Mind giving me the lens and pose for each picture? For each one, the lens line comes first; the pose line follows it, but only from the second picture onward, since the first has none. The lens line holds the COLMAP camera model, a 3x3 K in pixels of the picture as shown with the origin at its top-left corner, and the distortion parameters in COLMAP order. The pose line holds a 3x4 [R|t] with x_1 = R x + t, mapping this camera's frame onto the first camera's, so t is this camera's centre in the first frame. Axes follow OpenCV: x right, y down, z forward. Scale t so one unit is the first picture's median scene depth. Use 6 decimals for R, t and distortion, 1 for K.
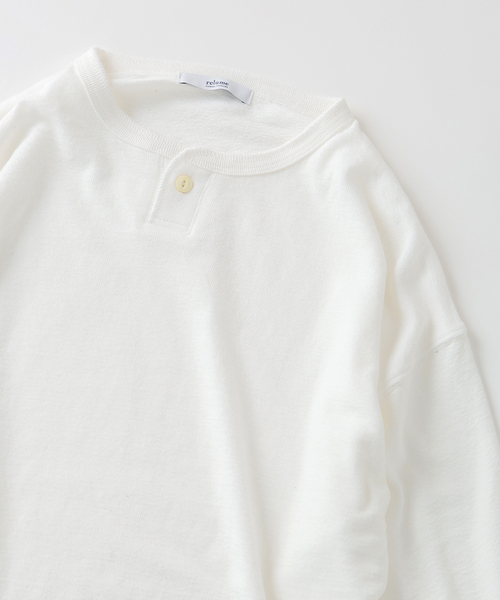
lens RADIAL K [[1275.0, 0, 250.0], [0, 1275.0, 300.0], [0, 0, 1]] dist [0.159031, -0.171667]
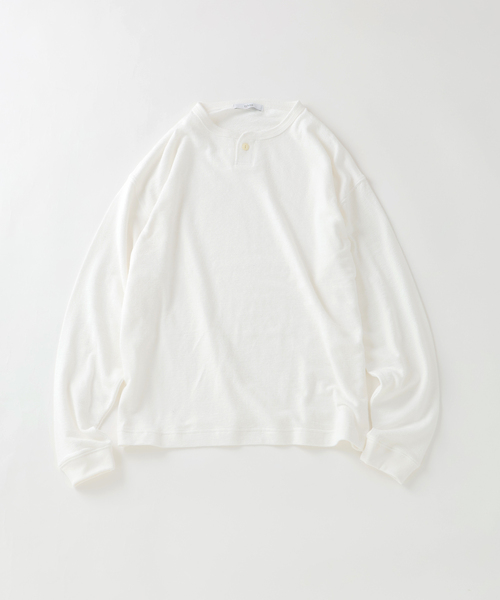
lens RADIAL K [[909.1, 0, 250.0], [0, 909.1, 300.0], [0, 0, 1]] dist [0.022875, 0.039722]
pose [[0.975182, -0.220582, 0.019086, -0.145254], [0.219884, 0.974962, 0.033164, 0.148618], [-0.025923, -0.028144, 0.999268, -0.821447]]
